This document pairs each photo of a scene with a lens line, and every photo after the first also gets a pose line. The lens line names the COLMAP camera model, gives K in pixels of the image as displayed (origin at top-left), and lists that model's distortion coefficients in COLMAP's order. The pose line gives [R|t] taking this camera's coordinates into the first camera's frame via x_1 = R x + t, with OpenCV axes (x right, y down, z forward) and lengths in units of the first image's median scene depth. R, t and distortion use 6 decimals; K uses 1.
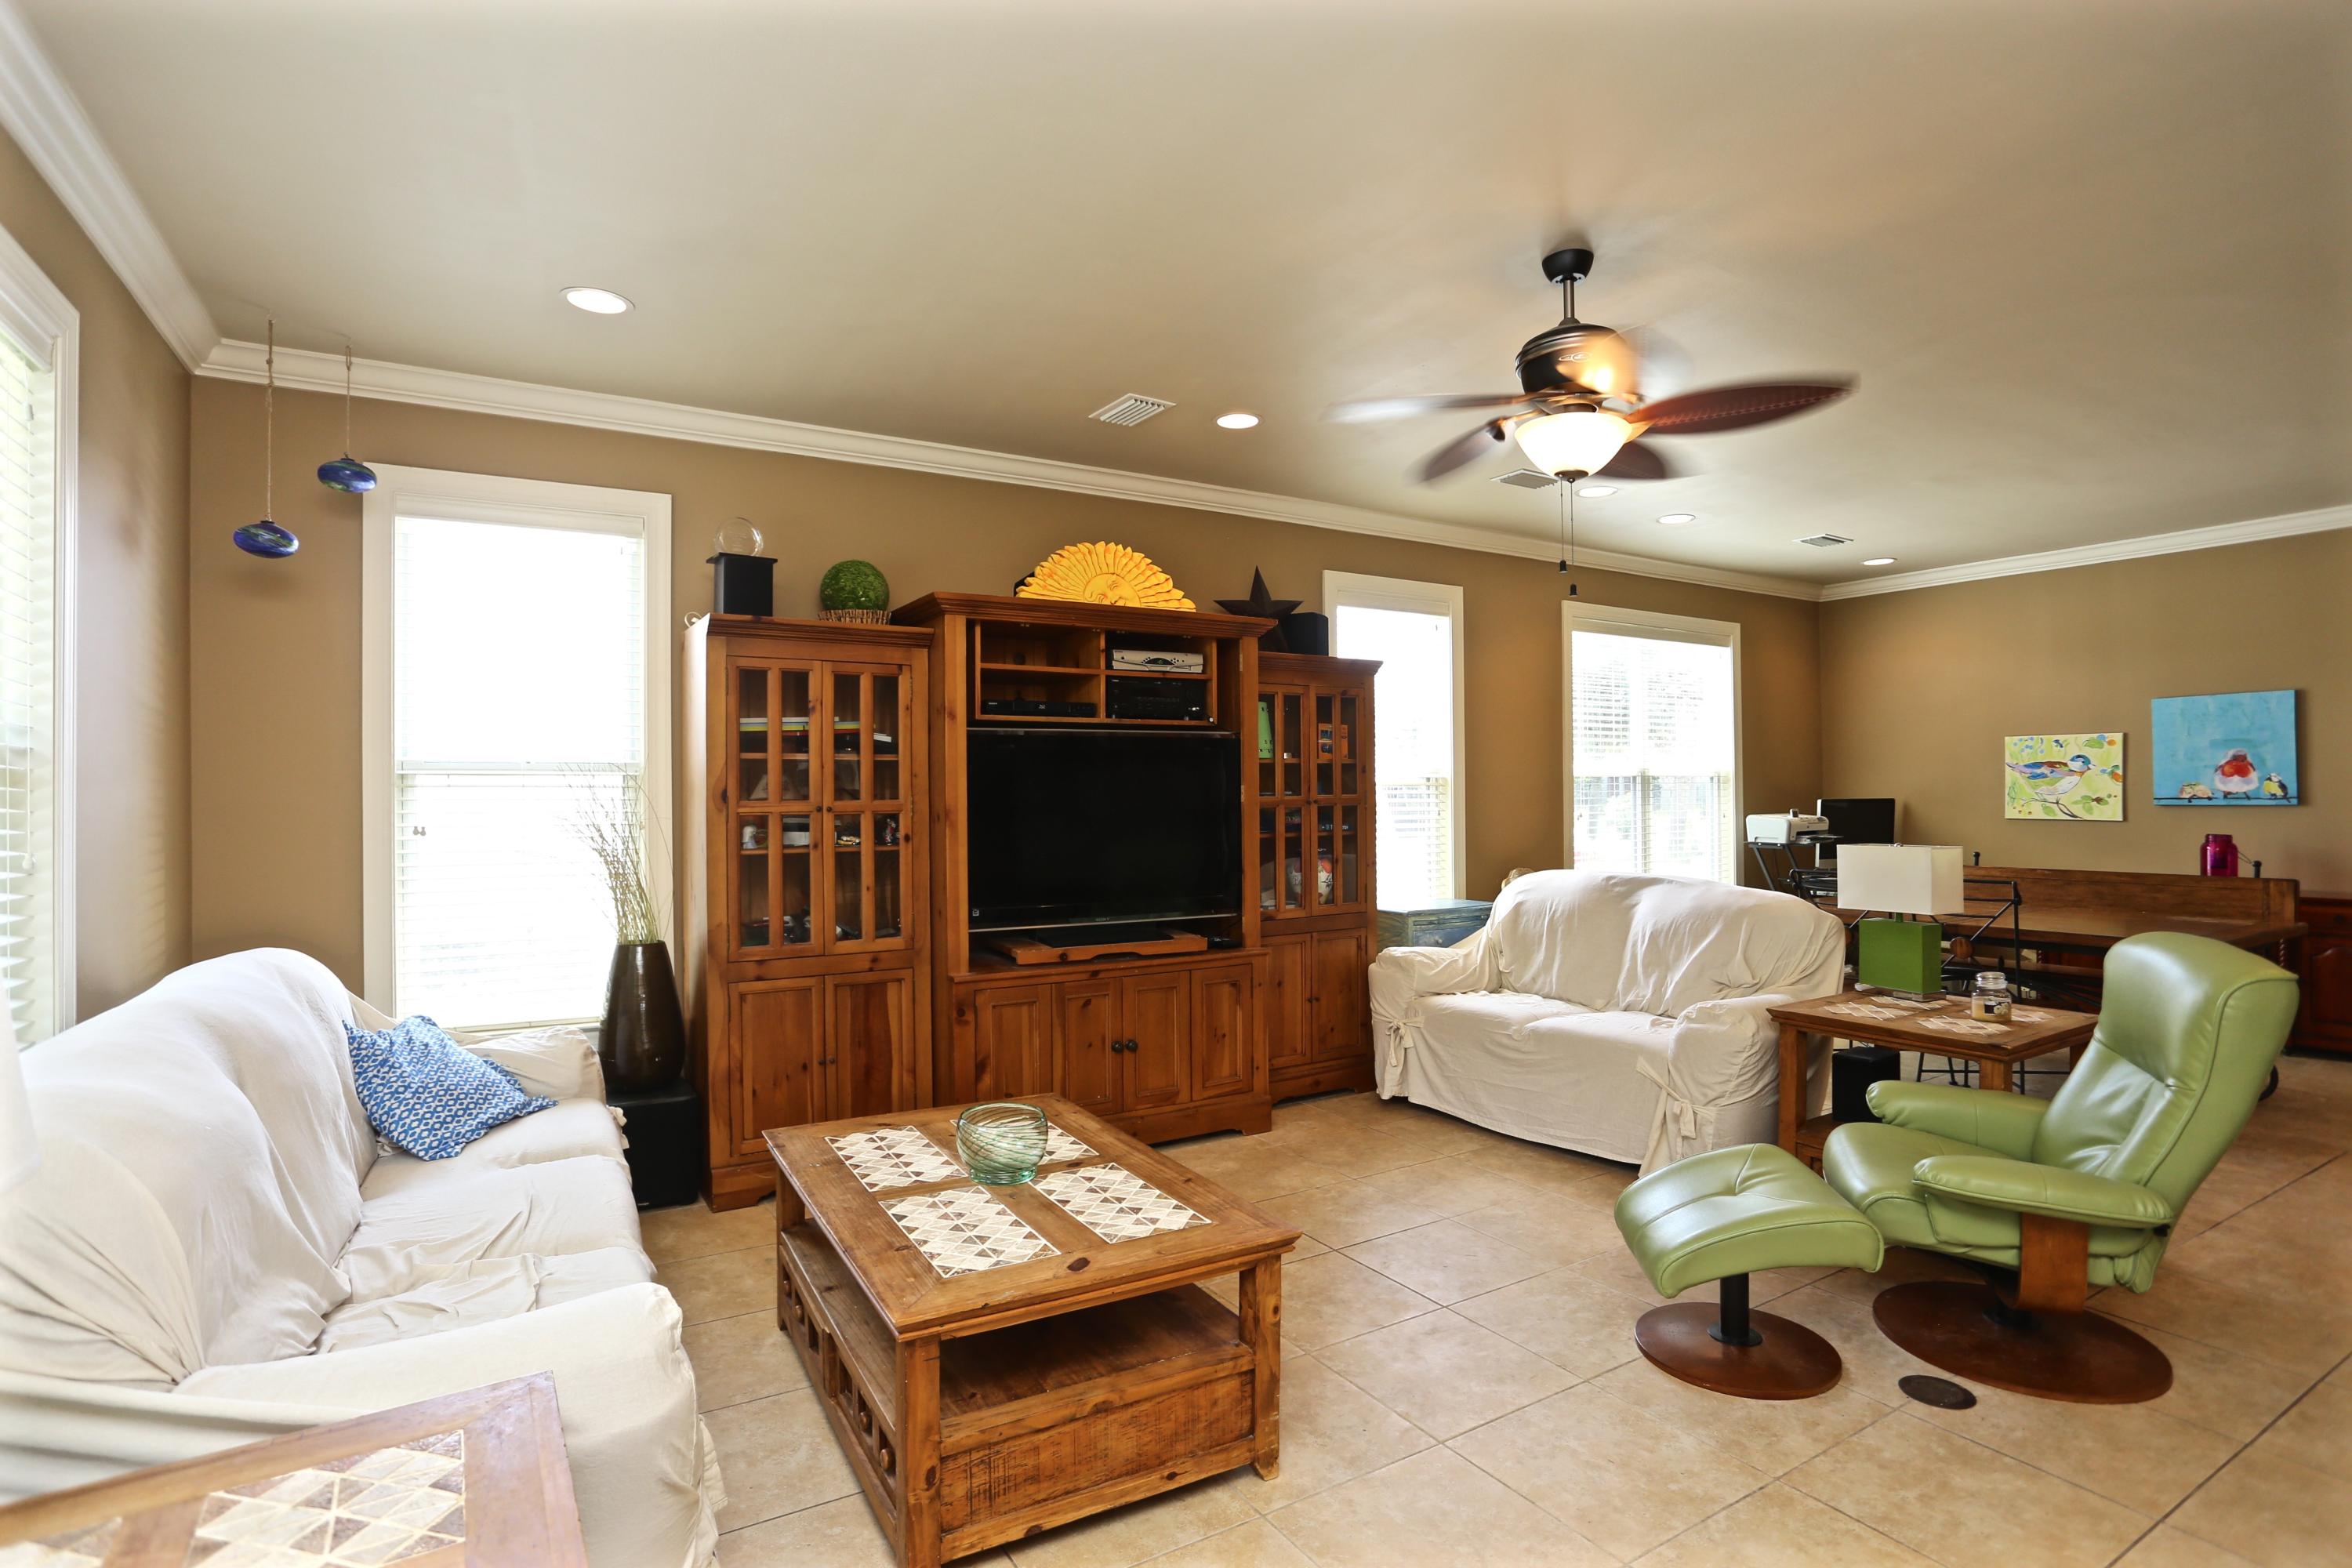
lens RADIAL K [[1137.7, 0, 1186.0], [0, 1137.7, 786.2], [0, 0, 1]] dist [-0.020180, 0.003208]
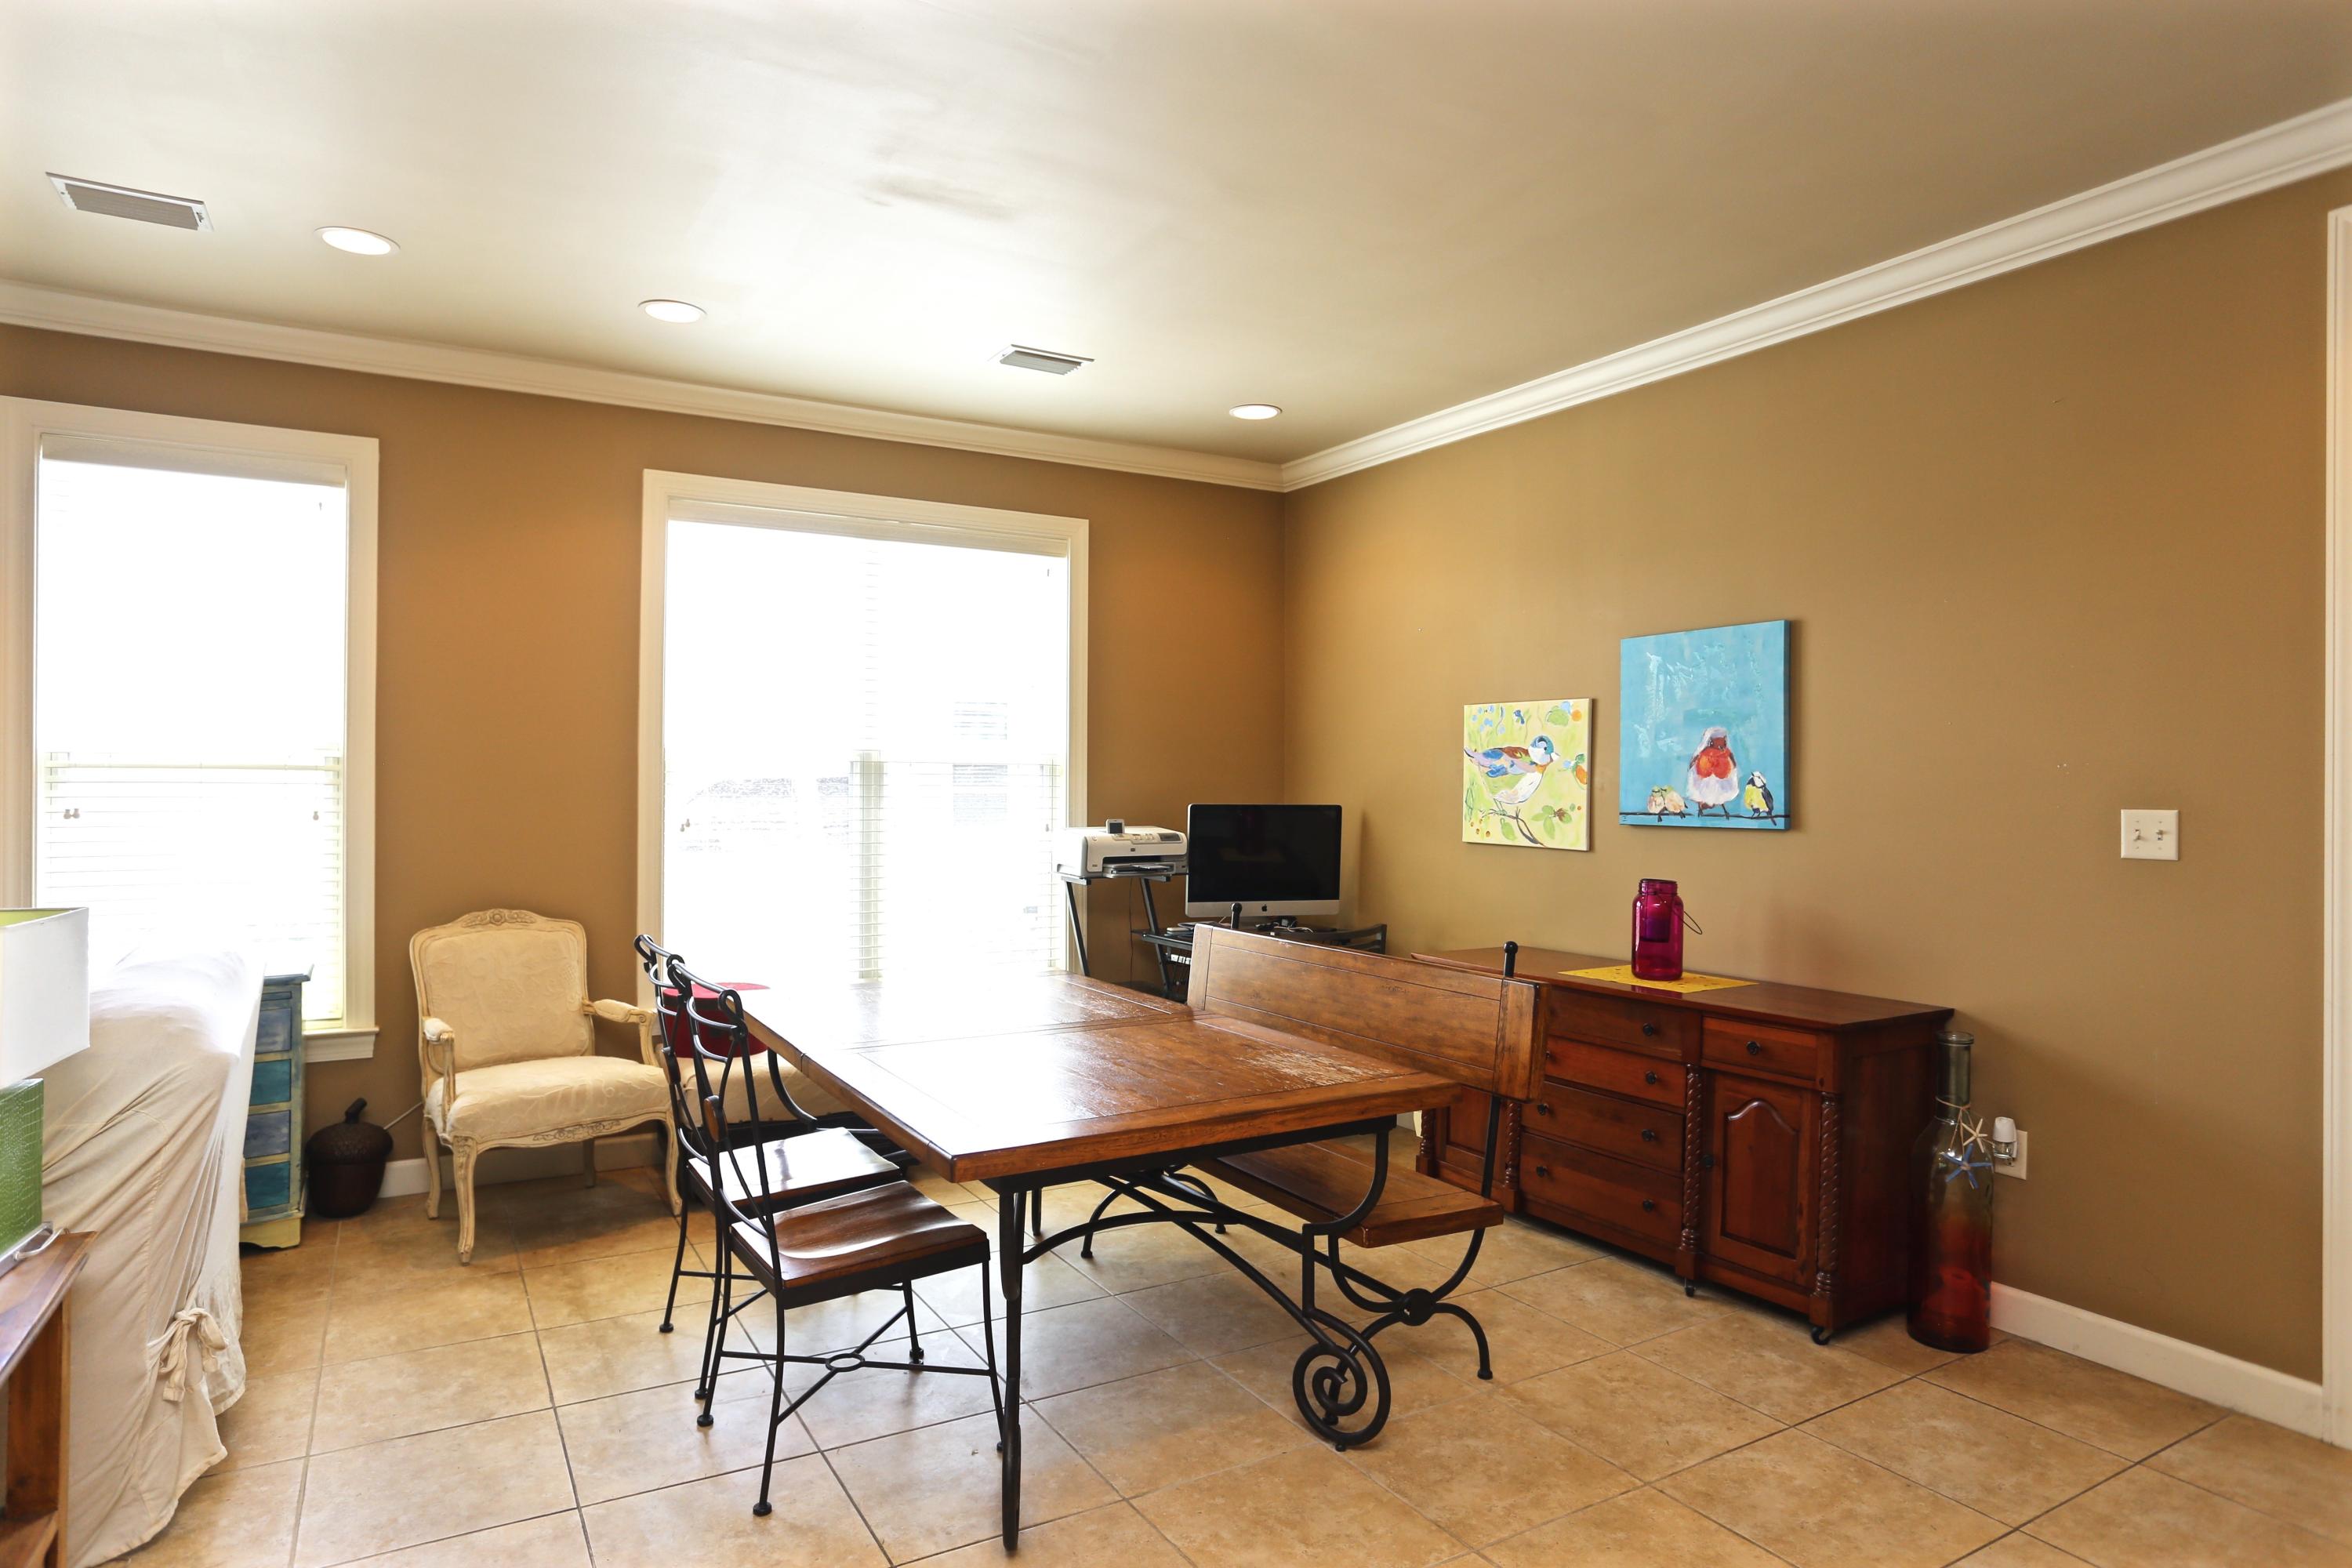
lens RADIAL K [[1354.6, 0, 1157.4], [0, 1354.6, 789.2], [0, 0, 1]] dist [-0.037428, 0.000185]
pose [[0.999051, 0.015024, -0.040884, 0.636921], [-0.014552, 0.999824, 0.011800, -0.005702], [0.041054, -0.011194, 0.999094, 0.293708]]
